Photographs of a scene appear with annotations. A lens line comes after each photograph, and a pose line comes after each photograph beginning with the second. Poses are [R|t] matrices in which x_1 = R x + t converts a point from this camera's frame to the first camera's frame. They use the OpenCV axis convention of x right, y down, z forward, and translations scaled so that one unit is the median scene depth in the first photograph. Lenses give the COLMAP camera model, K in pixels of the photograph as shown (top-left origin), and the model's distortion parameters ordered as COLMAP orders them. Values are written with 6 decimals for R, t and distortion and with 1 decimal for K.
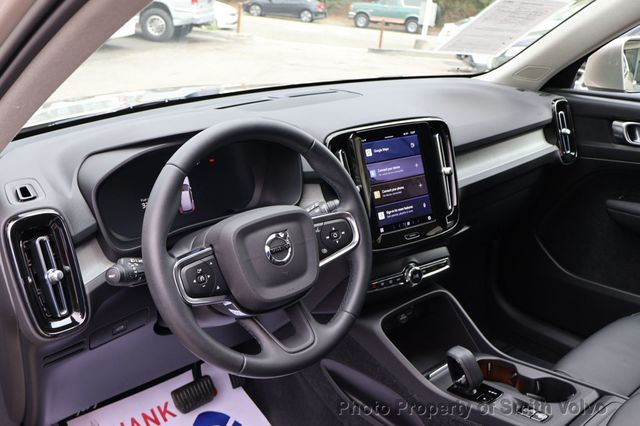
lens RADIAL K [[570.7, 0, 320.0], [0, 570.7, 213.0], [0, 0, 1]] dist [0.003056, 0.000891]
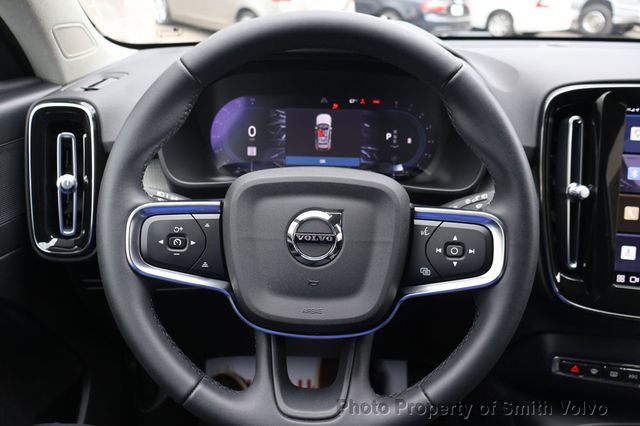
lens RADIAL K [[532.6, 0, 320.0], [0, 532.6, 213.0], [0, 0, 1]] dist [0.001946, 0.005245]
pose [[0.754784, 0.271078, -0.597342, 0.219073], [-0.249769, 0.960789, 0.120411, -0.023886], [0.606561, 0.058313, 0.792896, 0.515702]]
